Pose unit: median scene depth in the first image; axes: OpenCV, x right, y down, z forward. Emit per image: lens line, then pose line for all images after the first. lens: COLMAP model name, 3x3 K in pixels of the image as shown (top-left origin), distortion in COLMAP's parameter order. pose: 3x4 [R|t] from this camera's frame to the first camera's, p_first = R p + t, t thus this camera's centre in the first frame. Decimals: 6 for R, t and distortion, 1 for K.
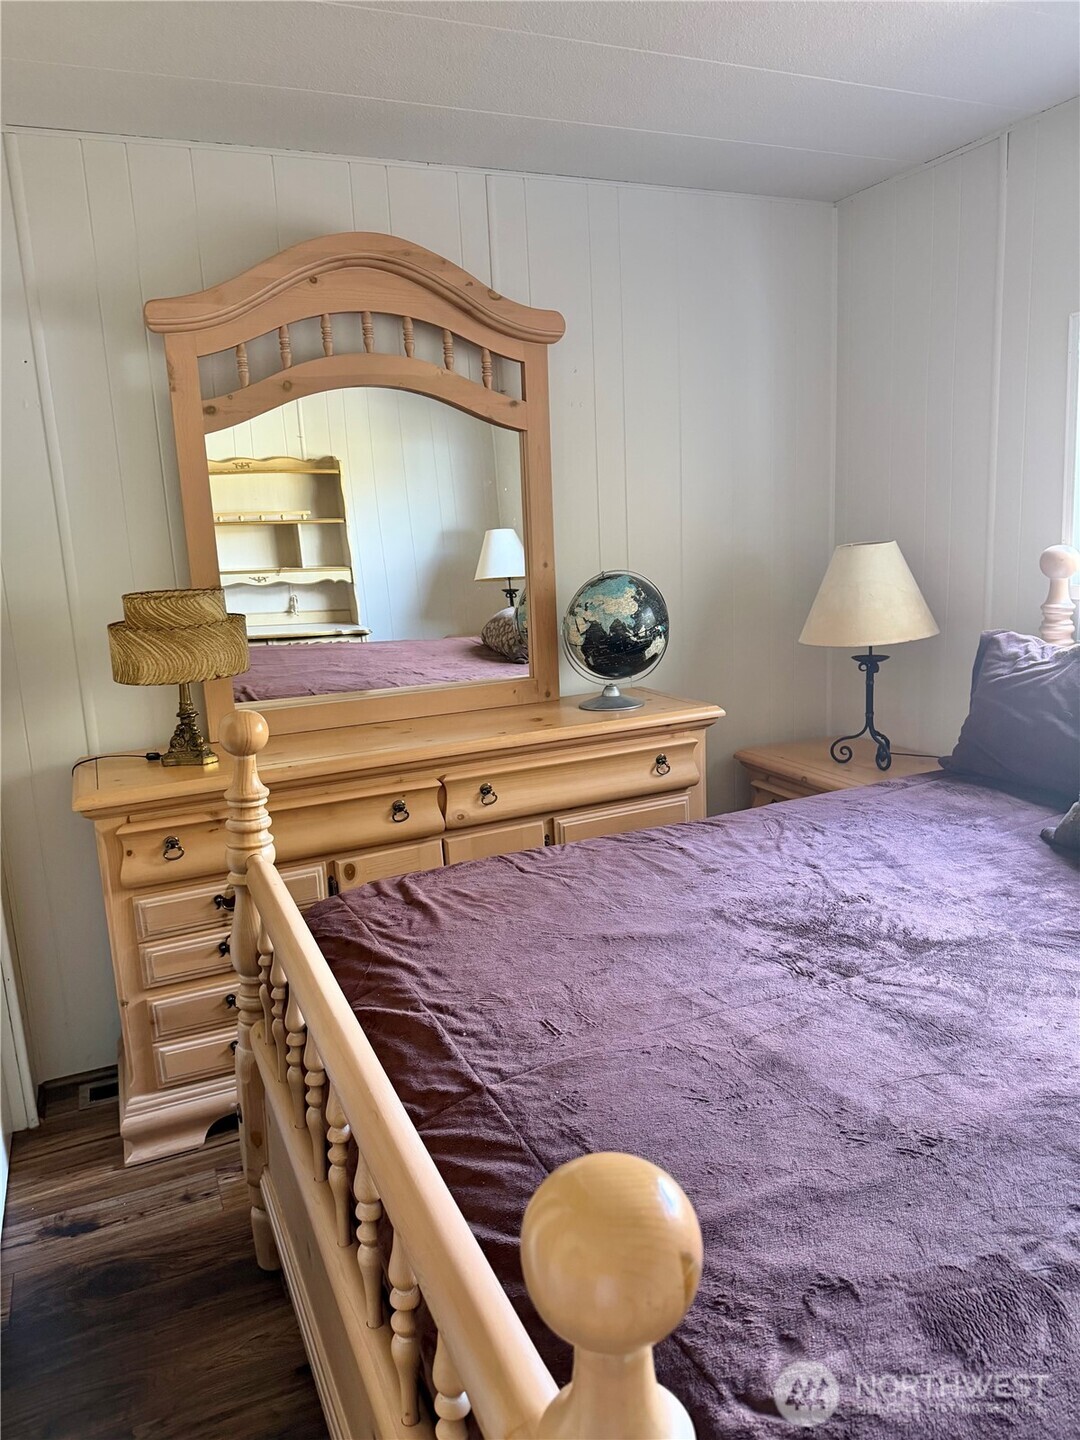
lens RADIAL K [[1018.0, 0, 540.0], [0, 1018.0, 720.0], [0, 0, 1]] dist [-0.016709, 0.000195]
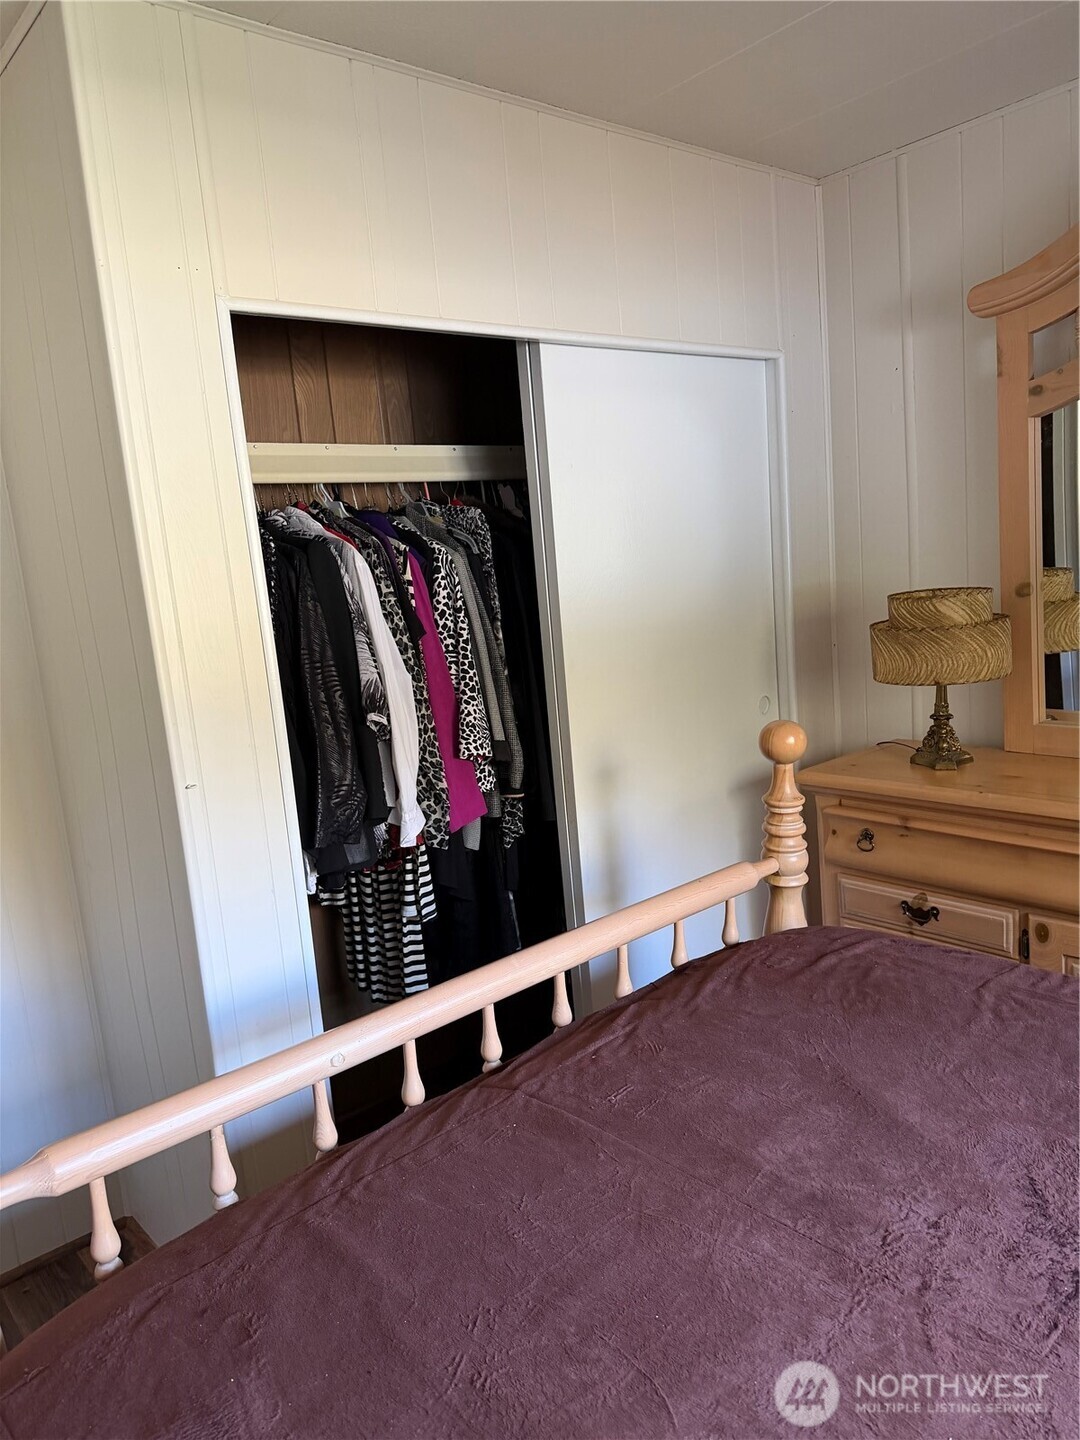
lens RADIAL K [[1018.0, 0, 540.0], [0, 1018.0, 720.0], [0, 0, 1]] dist [-0.016709, 0.000195]
pose [[0.265921, 0.179707, -0.947096, 0.493903], [-0.118270, 0.981130, 0.152957, -0.109976], [0.956712, 0.071339, 0.282157, 0.367459]]
